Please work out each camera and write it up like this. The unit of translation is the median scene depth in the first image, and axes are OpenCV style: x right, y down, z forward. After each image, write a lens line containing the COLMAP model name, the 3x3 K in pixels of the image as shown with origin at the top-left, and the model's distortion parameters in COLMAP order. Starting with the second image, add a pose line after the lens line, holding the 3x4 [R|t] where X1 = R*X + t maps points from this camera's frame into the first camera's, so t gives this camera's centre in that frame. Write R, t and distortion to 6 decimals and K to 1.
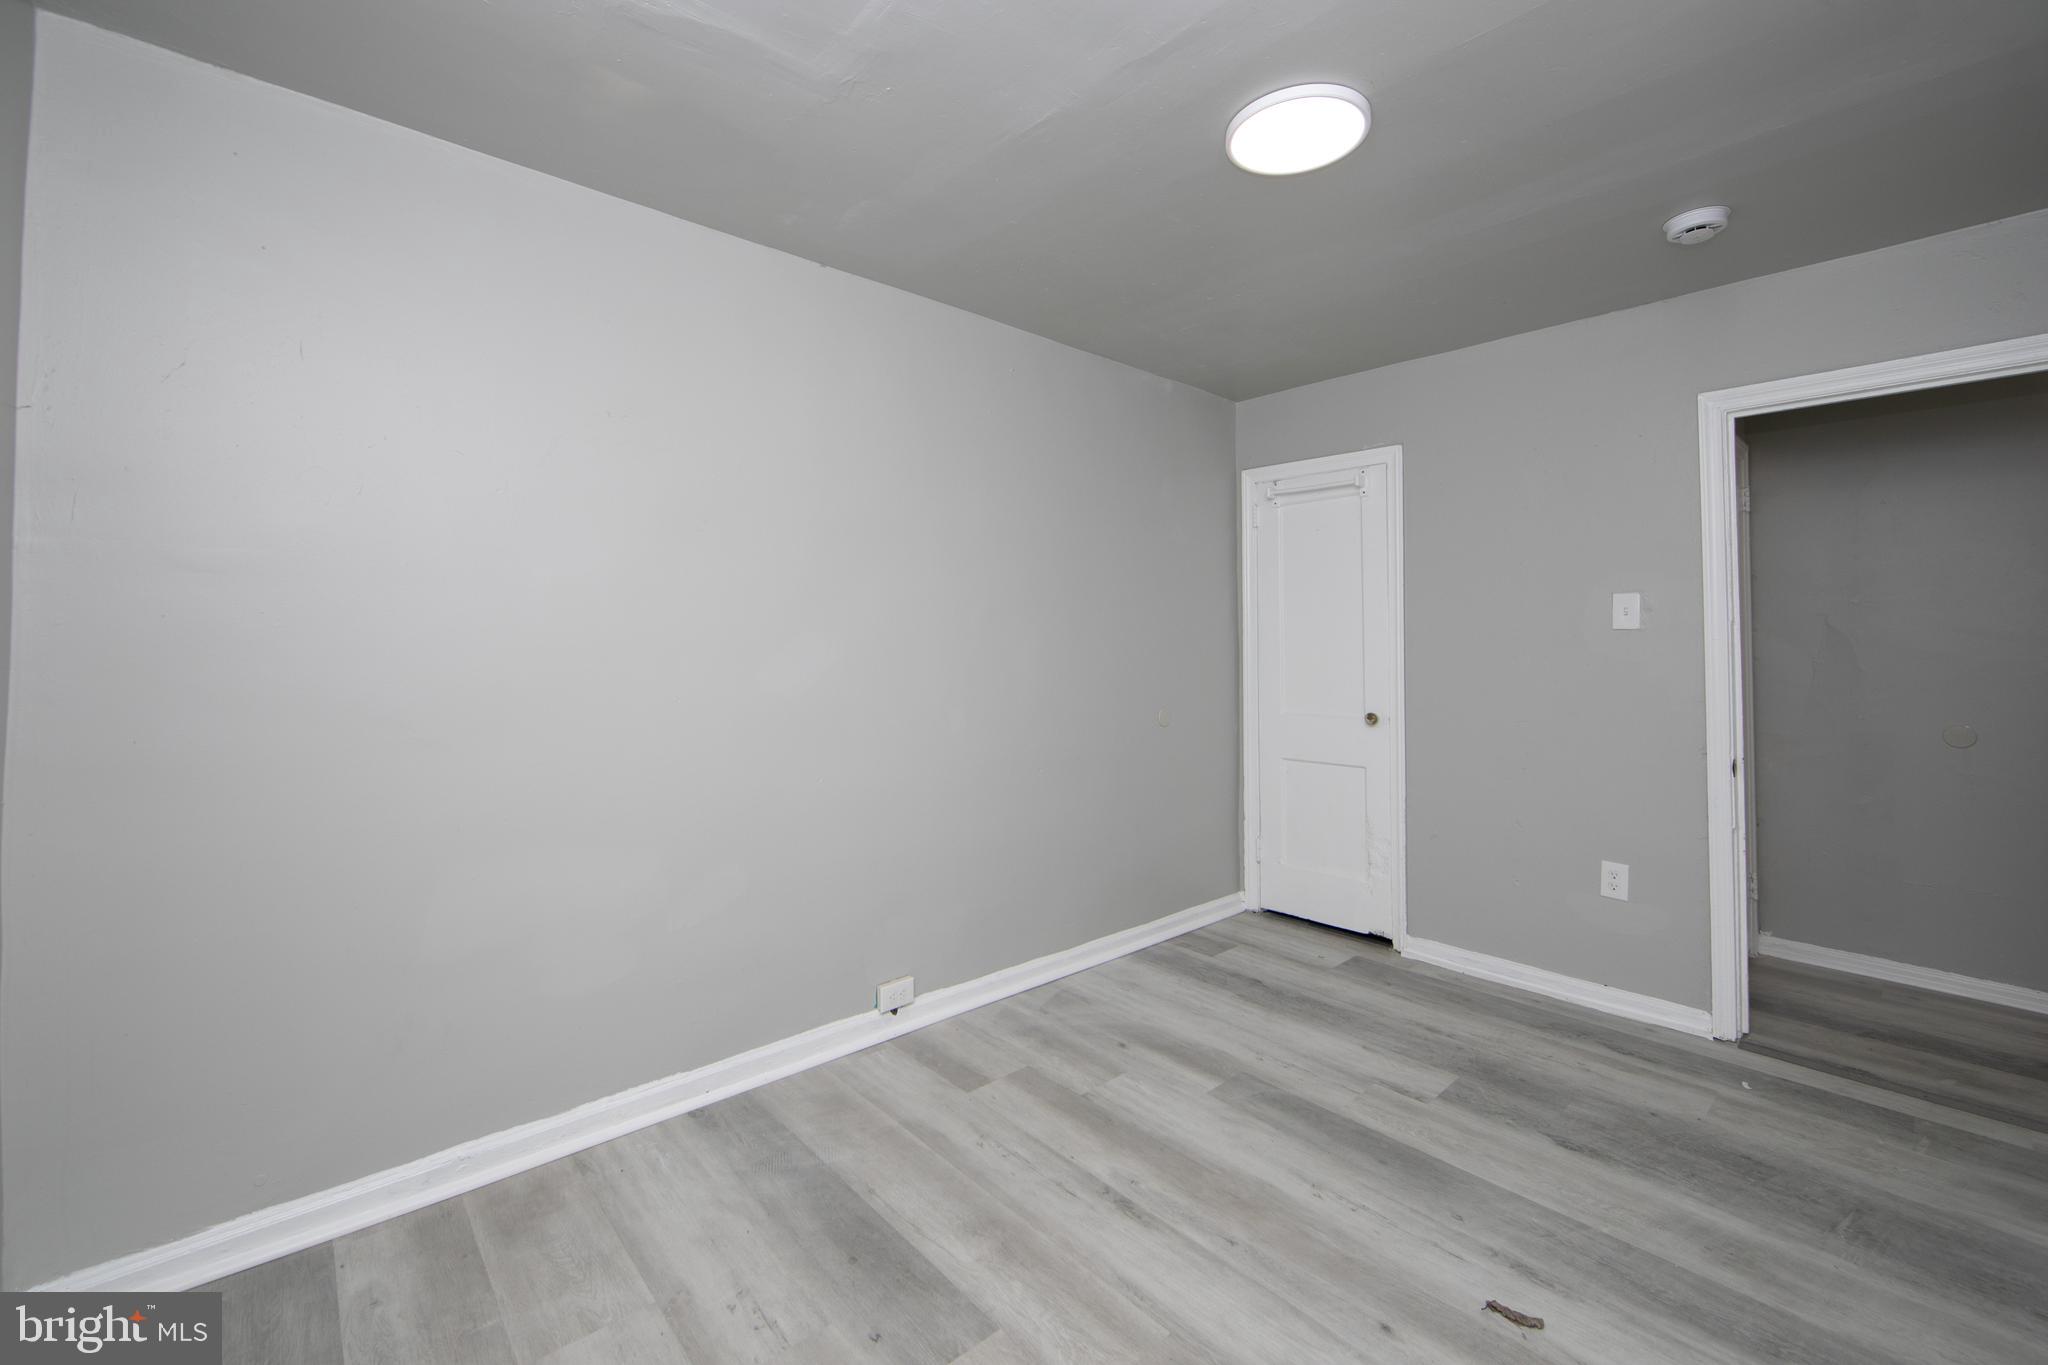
lens RADIAL K [[844.2, 0, 1002.5], [0, 844.2, 628.9], [0, 0, 1]] dist [-0.002955, -0.000244]
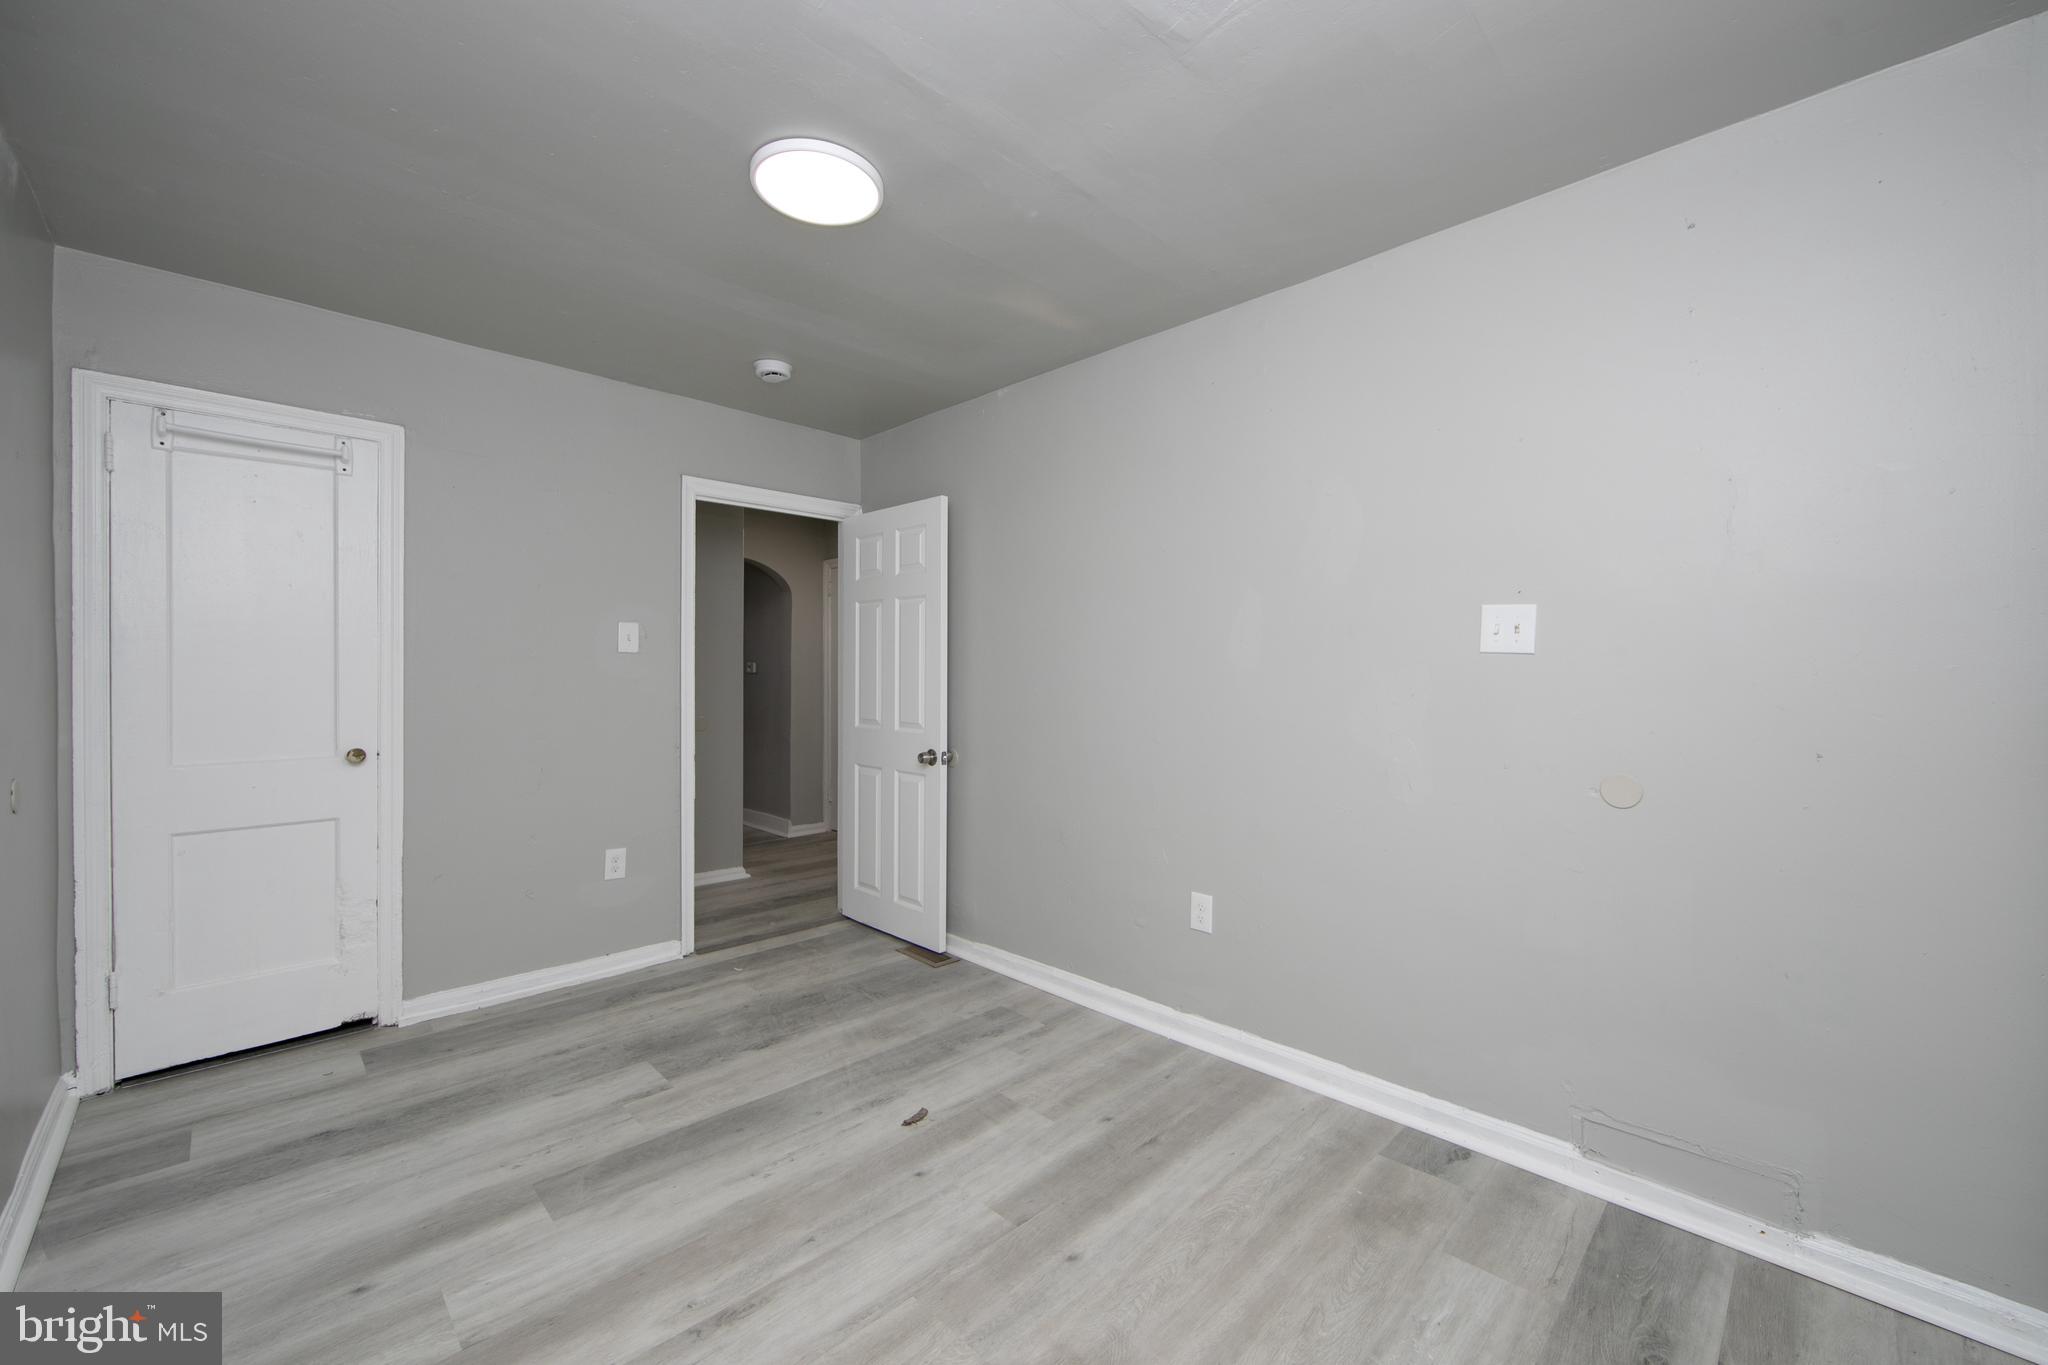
lens RADIAL K [[810.5, 0, 1029.1], [0, 810.5, 685.2], [0, 0, 1]] dist [-0.011408, 0.002454]
pose [[-0.064086, -0.018008, 0.997782, -0.578259], [-0.023138, 0.999595, 0.016554, 0.019269], [-0.997676, -0.022026, -0.064476, 0.650048]]
